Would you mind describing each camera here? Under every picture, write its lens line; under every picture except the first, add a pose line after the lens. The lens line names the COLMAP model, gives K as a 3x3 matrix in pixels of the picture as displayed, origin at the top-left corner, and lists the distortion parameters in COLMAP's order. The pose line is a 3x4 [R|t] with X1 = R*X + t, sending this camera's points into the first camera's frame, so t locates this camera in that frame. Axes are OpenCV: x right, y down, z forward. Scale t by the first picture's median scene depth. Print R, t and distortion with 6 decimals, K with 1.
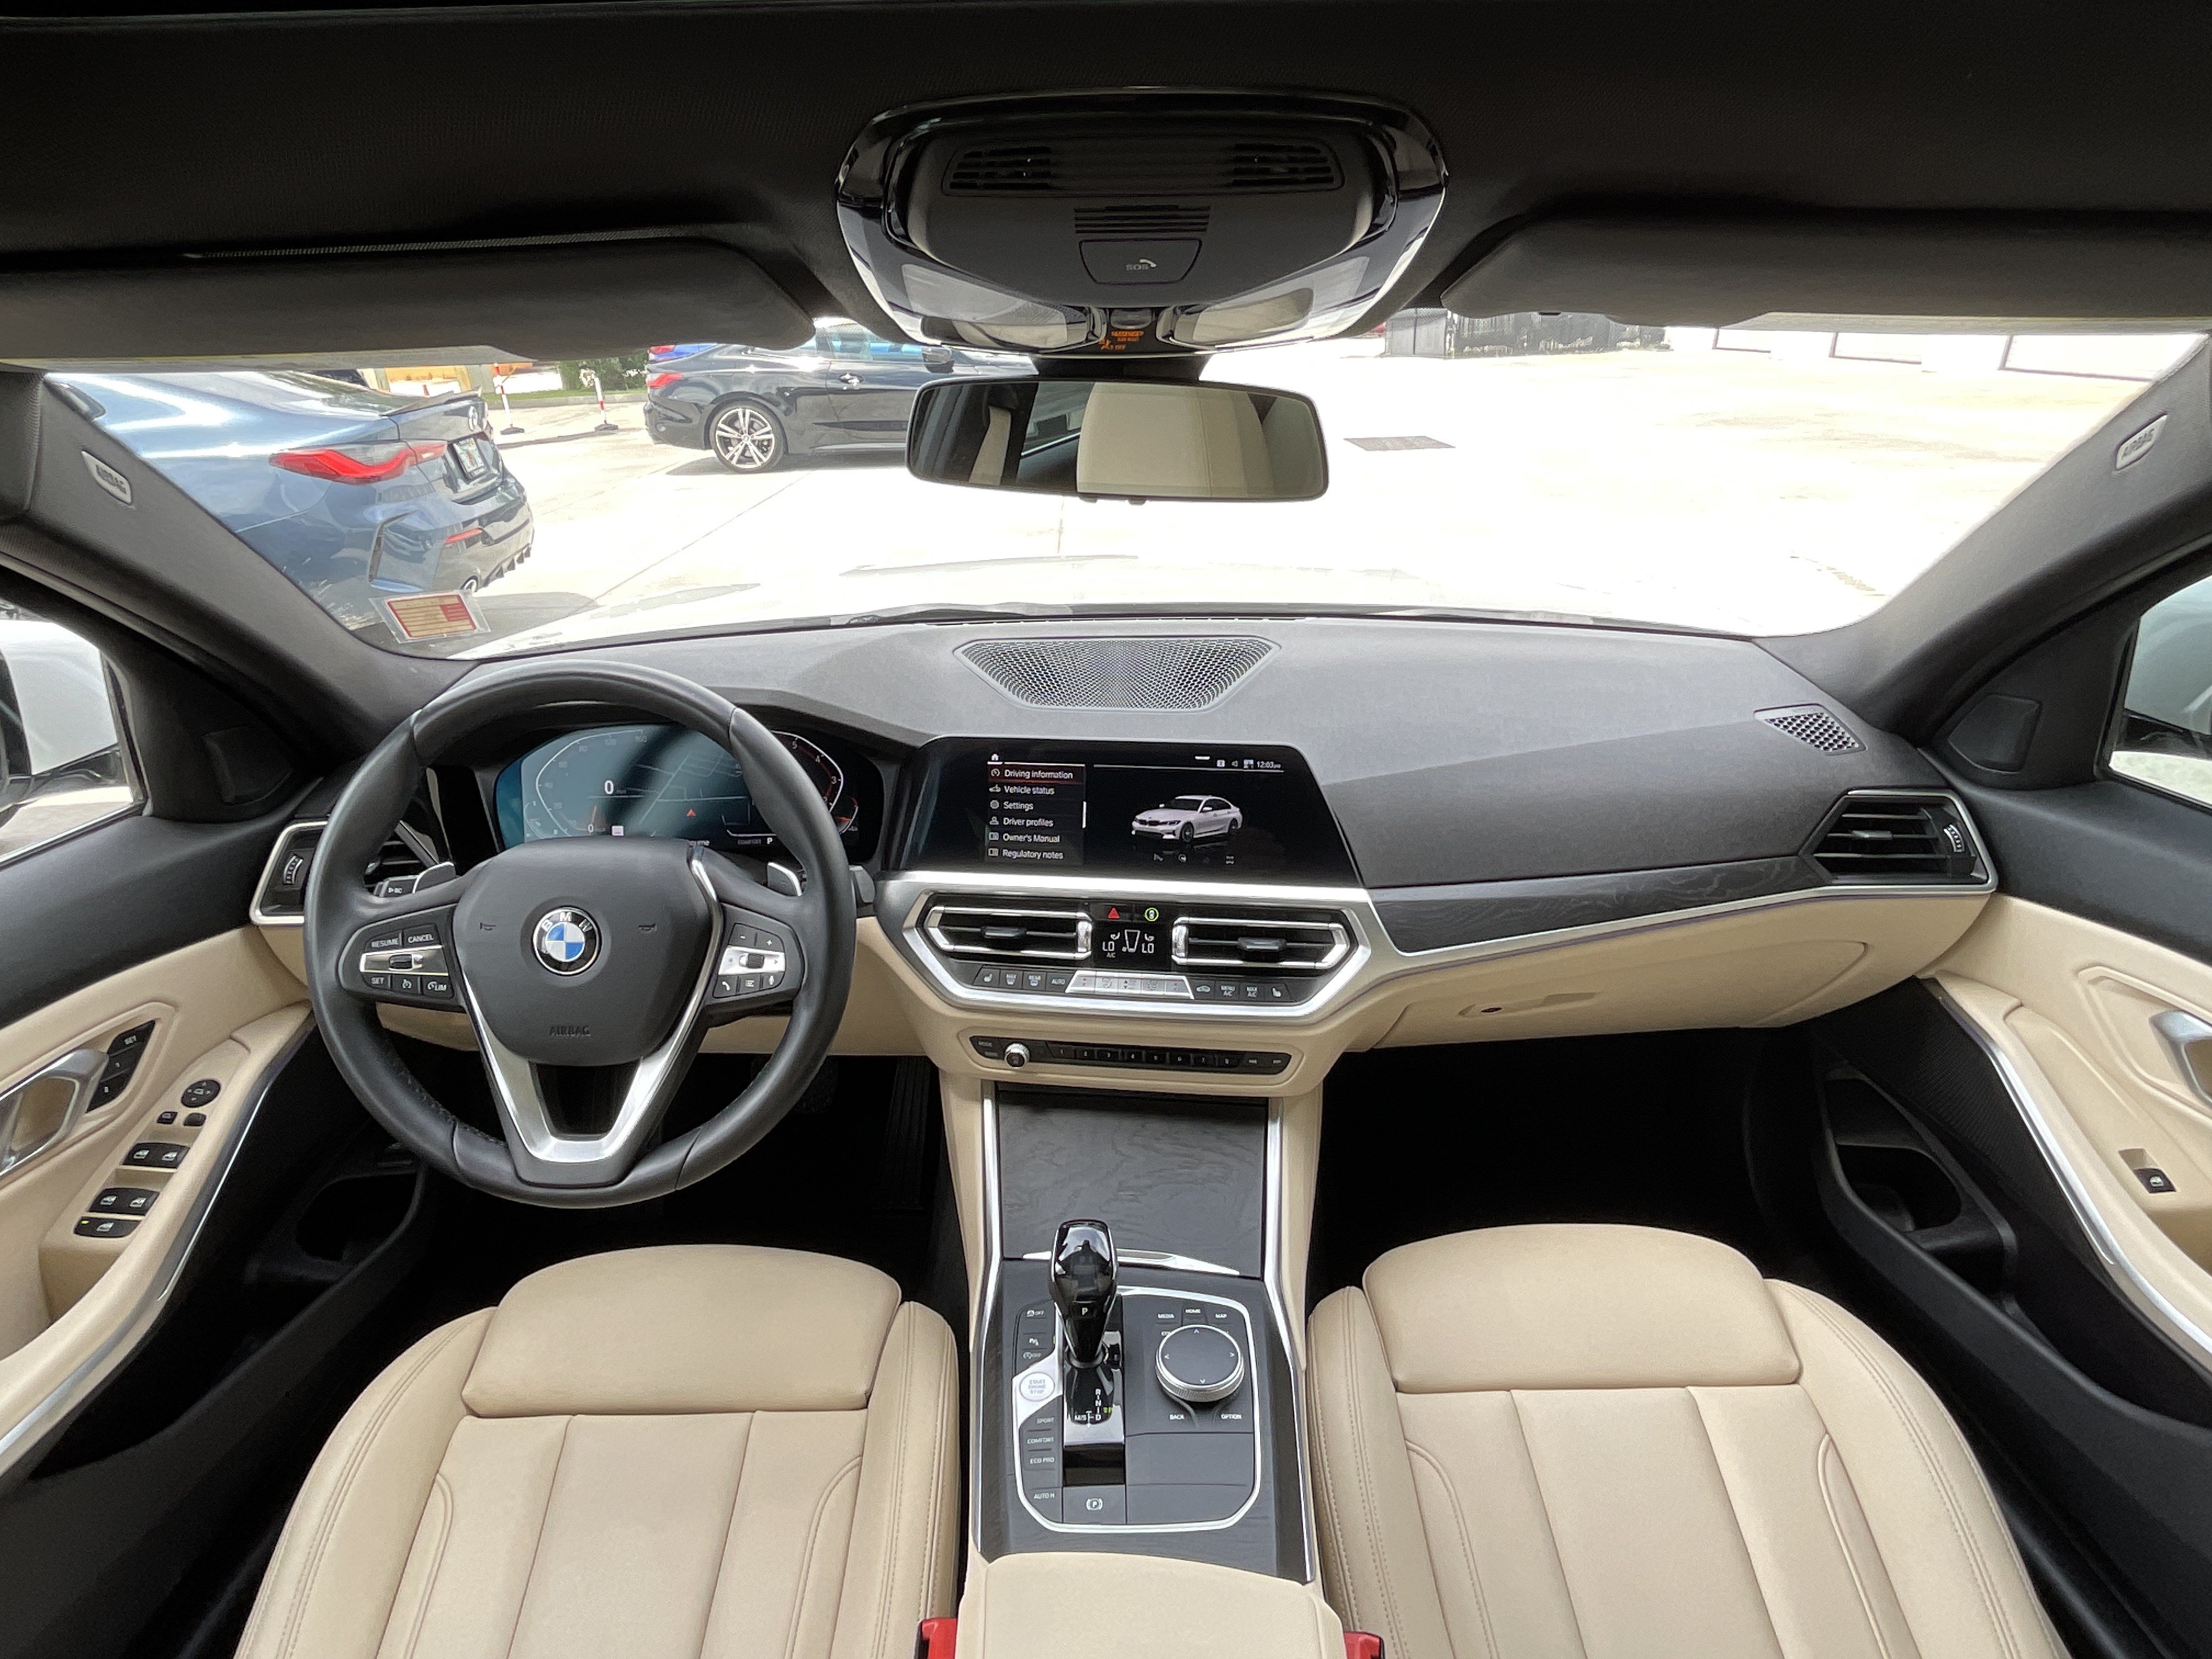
lens RADIAL K [[1181.5, 0, 1096.7], [0, 1181.5, 831.5], [0, 0, 1]] dist [0.003404, -0.000050]
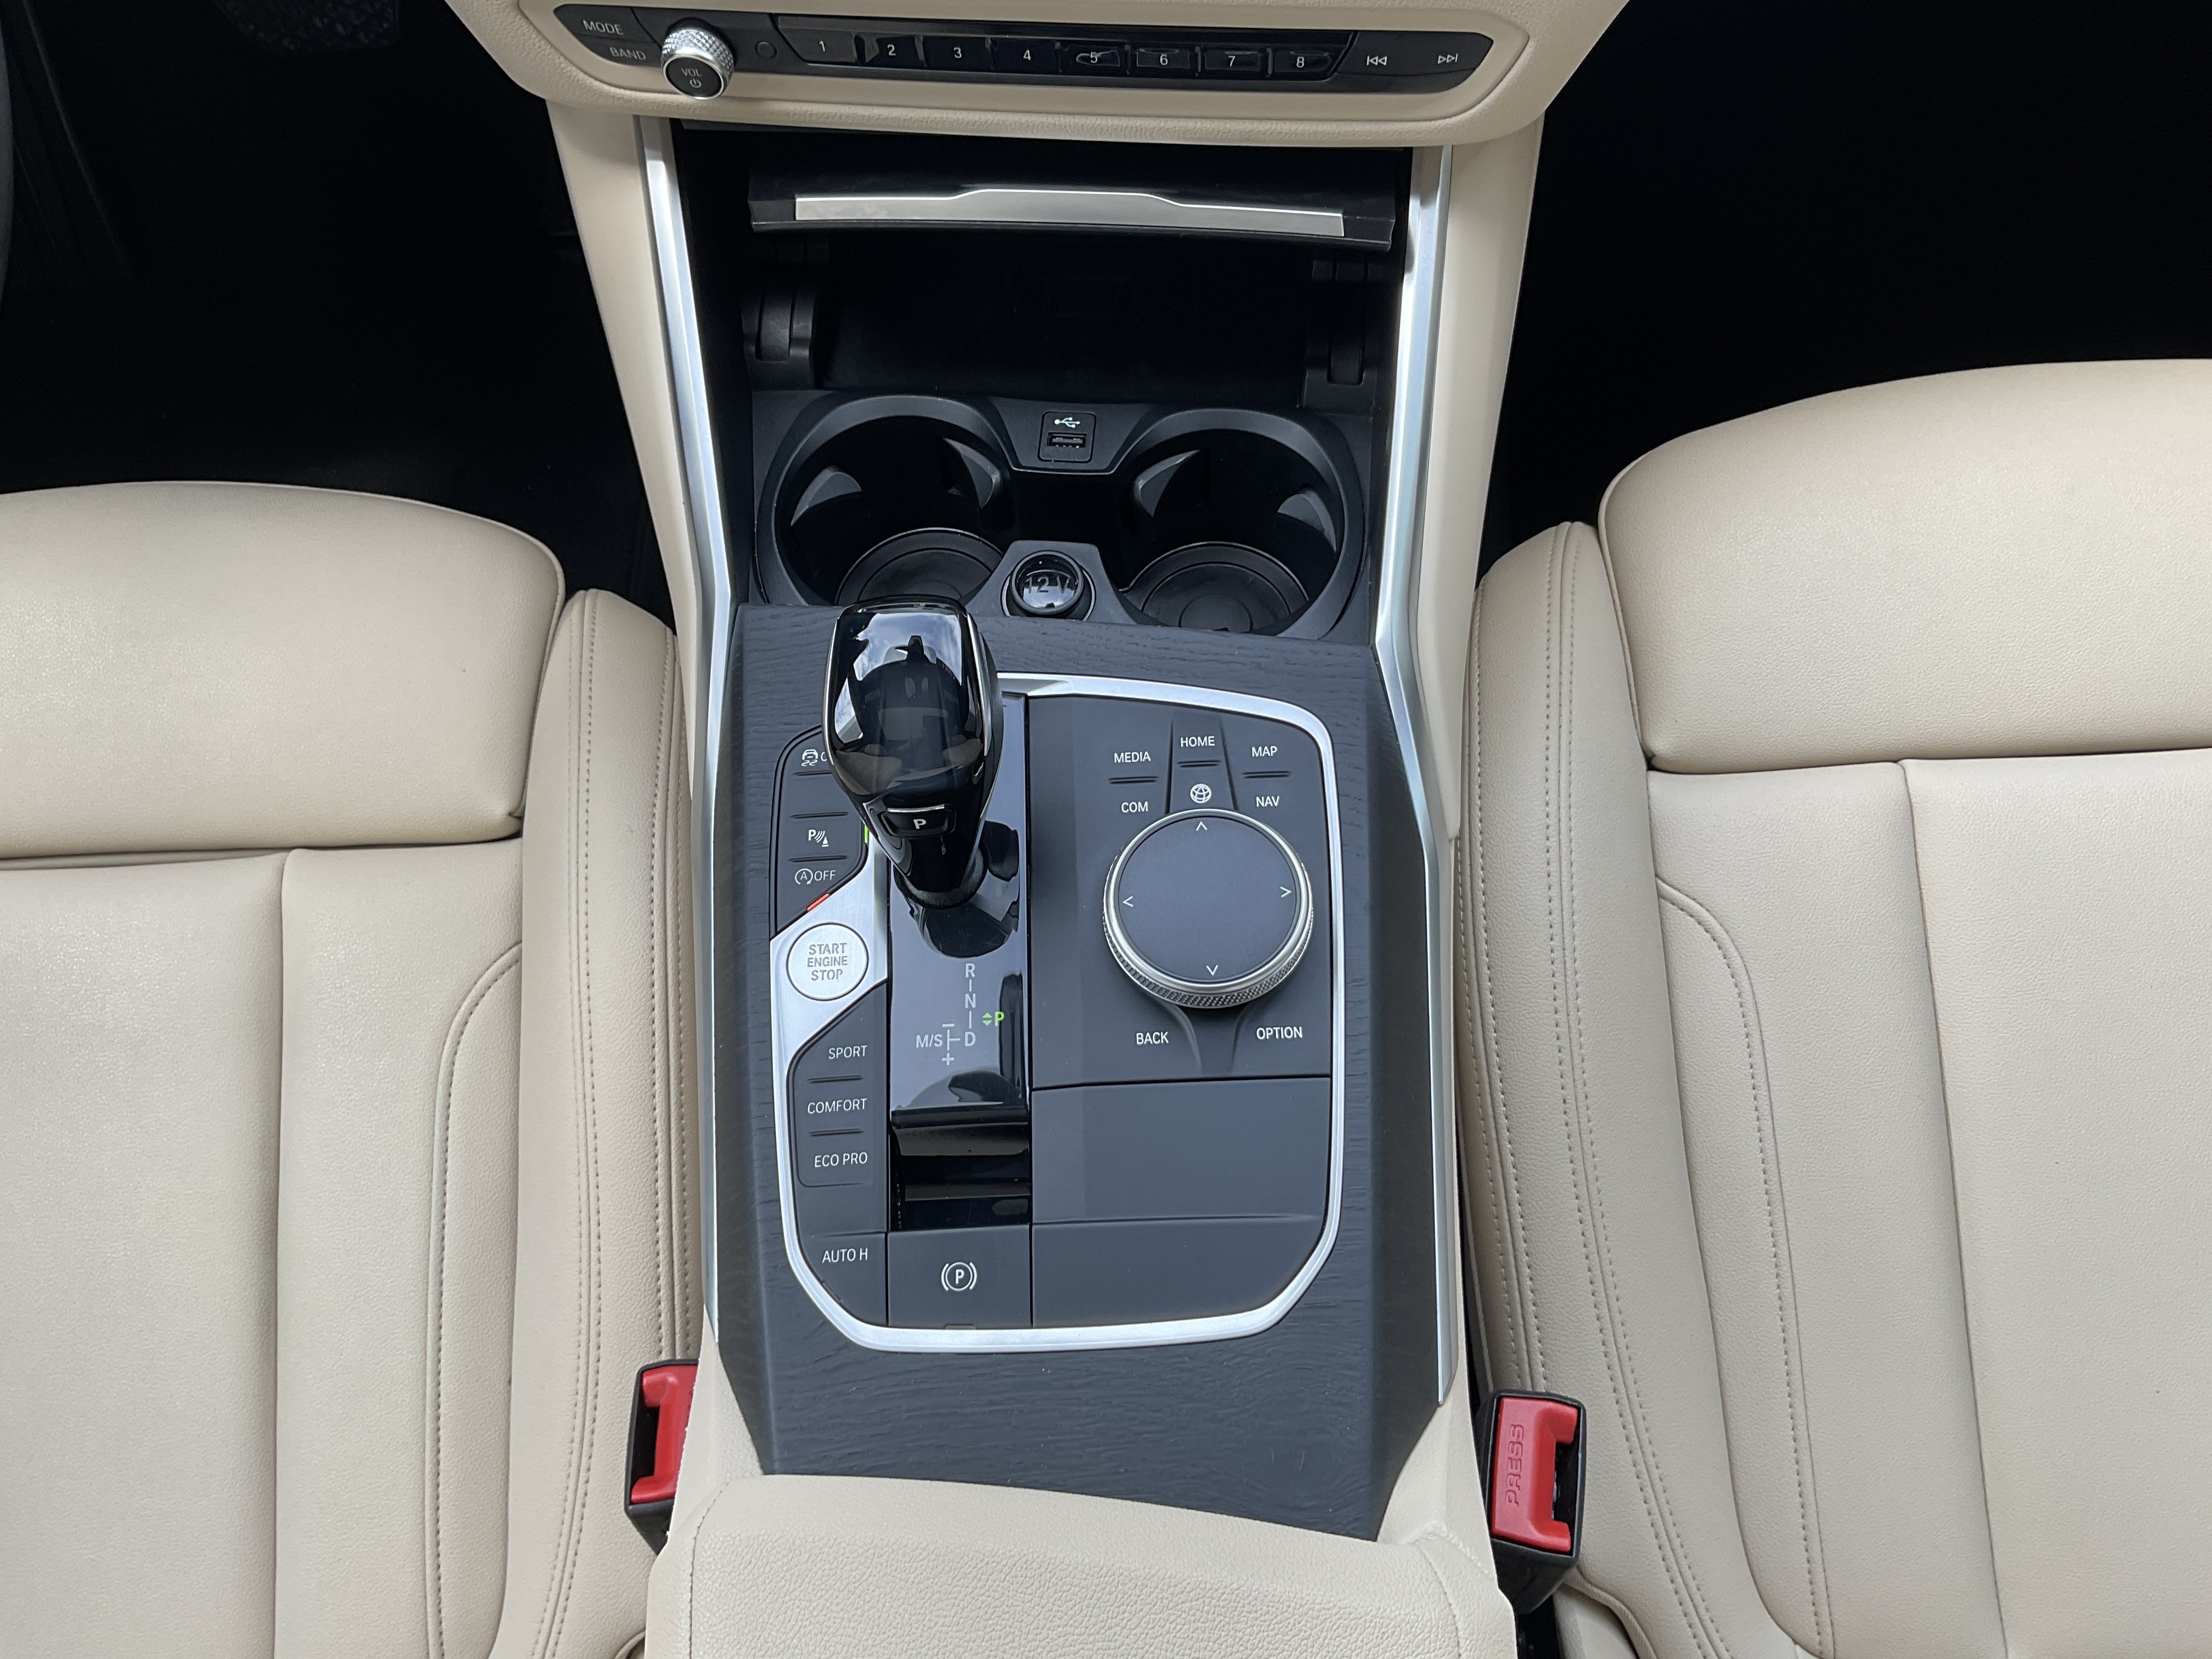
lens RADIAL K [[1886.1, 0, 1103.7], [0, 1886.1, 835.1], [0, 0, 1]] dist [0.039543, -0.005752]
pose [[0.998879, -0.043633, -0.018329, 0.053552], [0.044411, 0.730350, 0.681628, -0.019840], [-0.016355, -0.681678, 0.731469, 0.445774]]
